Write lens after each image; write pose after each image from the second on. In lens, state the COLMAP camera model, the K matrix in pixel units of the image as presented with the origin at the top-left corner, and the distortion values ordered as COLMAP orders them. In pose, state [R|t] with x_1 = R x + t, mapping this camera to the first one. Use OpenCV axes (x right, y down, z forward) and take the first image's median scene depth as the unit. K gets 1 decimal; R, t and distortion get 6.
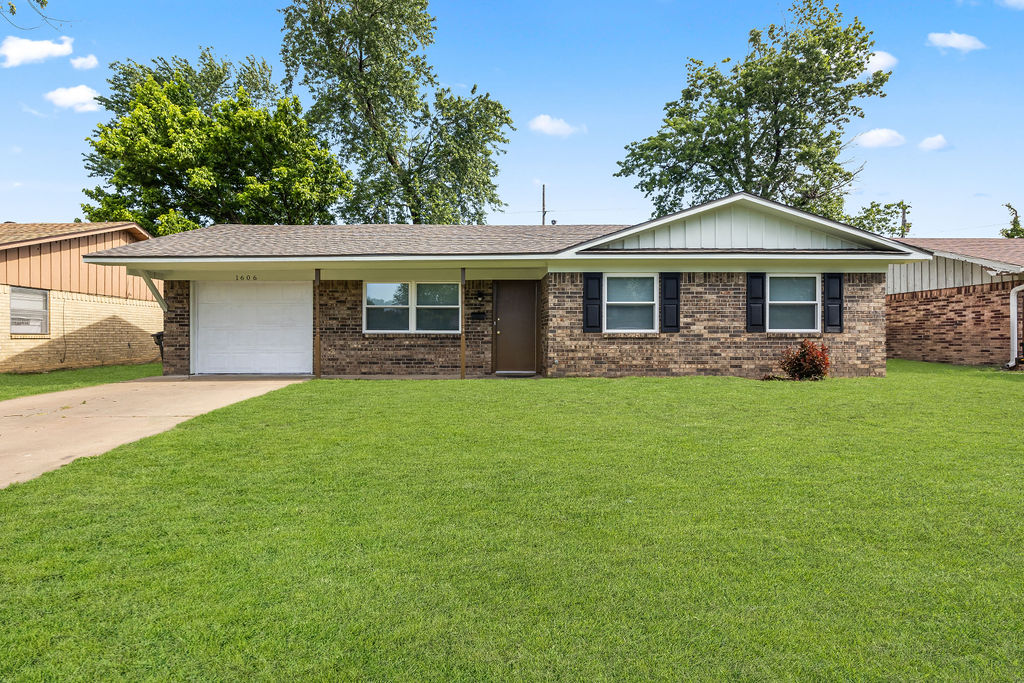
lens RADIAL K [[512.8, 0, 491.3], [0, 512.8, 338.8], [0, 0, 1]] dist [-0.012092, -0.000401]
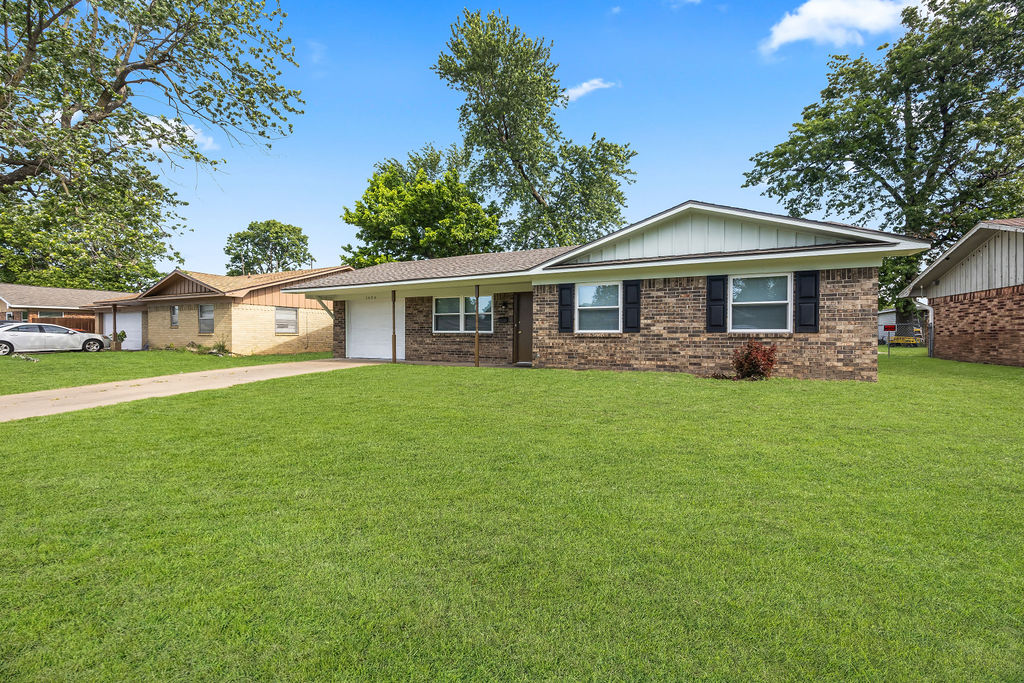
lens RADIAL K [[400.2, 0, 515.6], [0, 400.2, 335.2], [0, 0, 1]] dist [-0.000428, 0.000023]
pose [[0.906053, 0.002889, -0.423153, 0.443846], [-0.002843, 0.999996, 0.000740, -0.005894], [0.423154, 0.000533, 0.906058, 0.072410]]
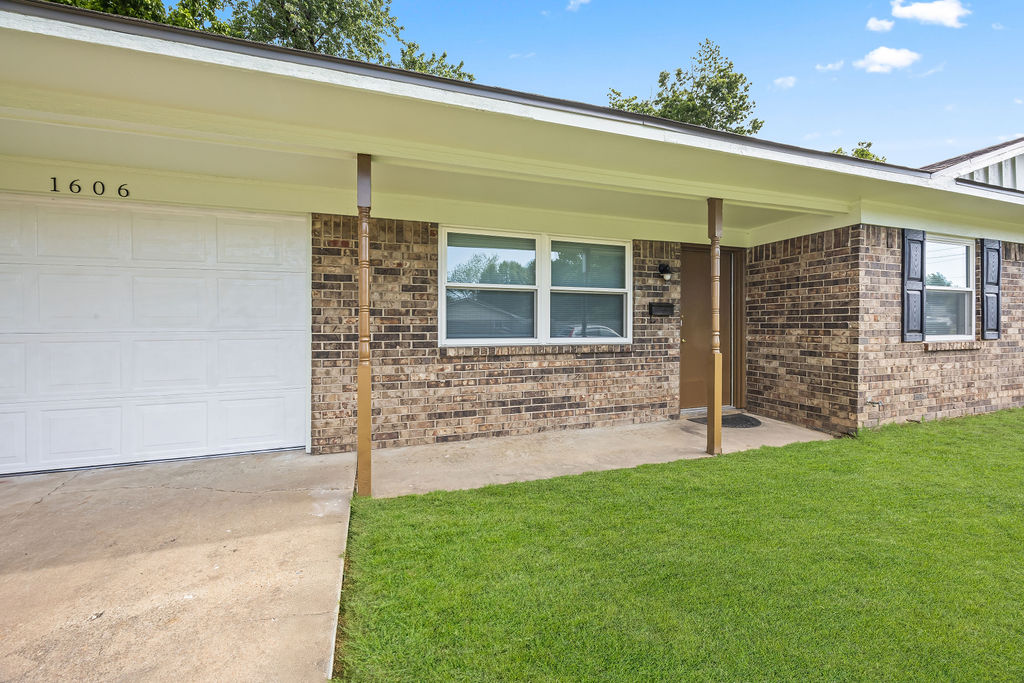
lens RADIAL K [[388.8, 0, 508.9], [0, 388.8, 328.1], [0, 0, 1]] dist [-0.001228, -0.000059]
pose [[0.948594, -0.005035, 0.316455, -0.299528], [0.005770, 0.999982, -0.001383, -0.025782], [-0.316442, 0.003138, 0.948607, 0.671805]]
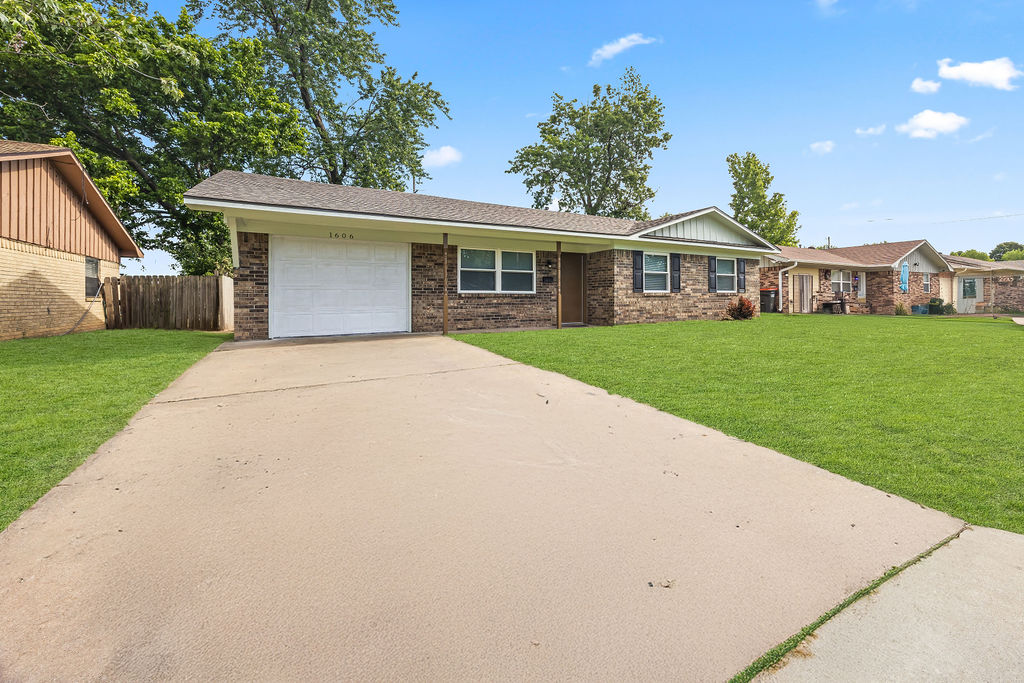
lens RADIAL K [[427.6, 0, 566.2], [0, 427.6, 299.8], [0, 0, 1]] dist [-0.000607, -0.000056]
pose [[0.841561, -0.007256, 0.540113, -0.556666], [0.010549, 0.999940, -0.003003, 0.008733], [-0.540059, 0.008225, 0.841587, 0.090657]]
